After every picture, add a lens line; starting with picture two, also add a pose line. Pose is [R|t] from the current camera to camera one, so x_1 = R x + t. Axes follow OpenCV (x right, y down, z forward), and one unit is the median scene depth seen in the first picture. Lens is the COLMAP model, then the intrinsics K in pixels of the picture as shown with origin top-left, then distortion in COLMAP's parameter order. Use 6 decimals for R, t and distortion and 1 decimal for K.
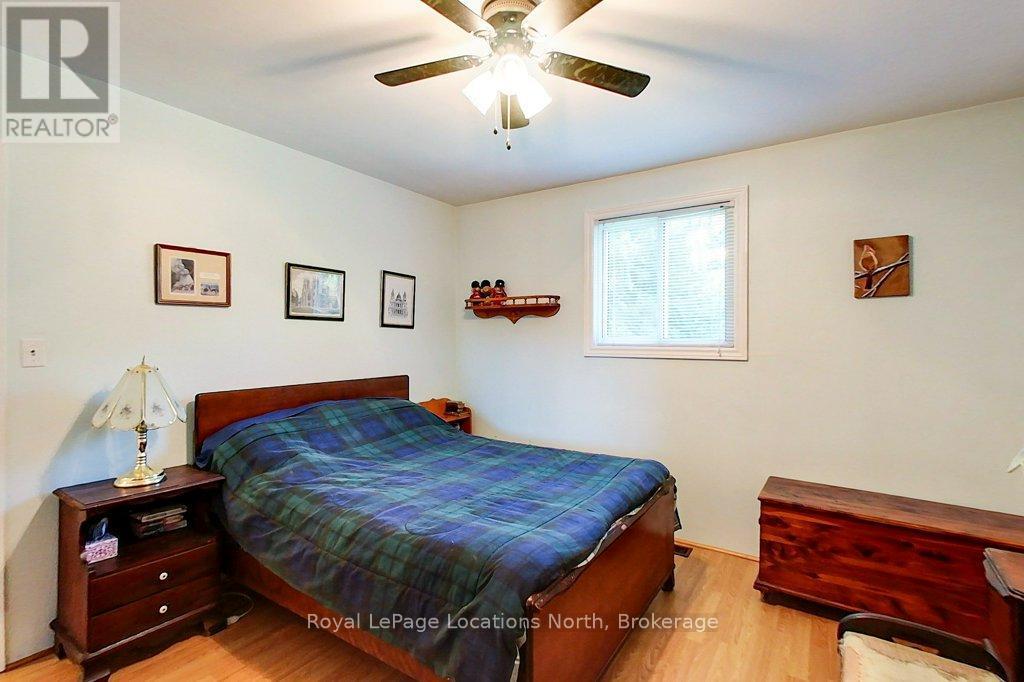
lens RADIAL K [[467.9, 0, 512.0], [0, 467.9, 341.0], [0, 0, 1]] dist [-0.000255, -0.000044]
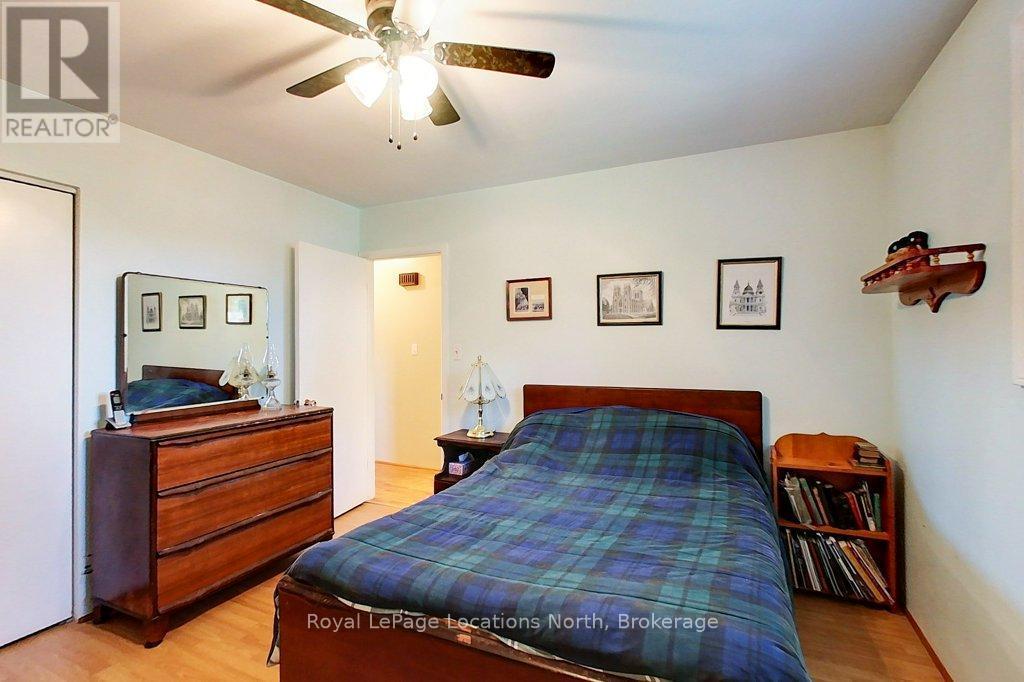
lens RADIAL K [[467.9, 0, 512.0], [0, 467.9, 341.0], [0, 0, 1]] dist [-0.000255, -0.000044]
pose [[0.170140, -0.012484, -0.985341, 0.442274], [-0.001602, 0.999915, -0.012945, 0.001837], [0.985419, 0.003781, 0.170106, 0.480491]]
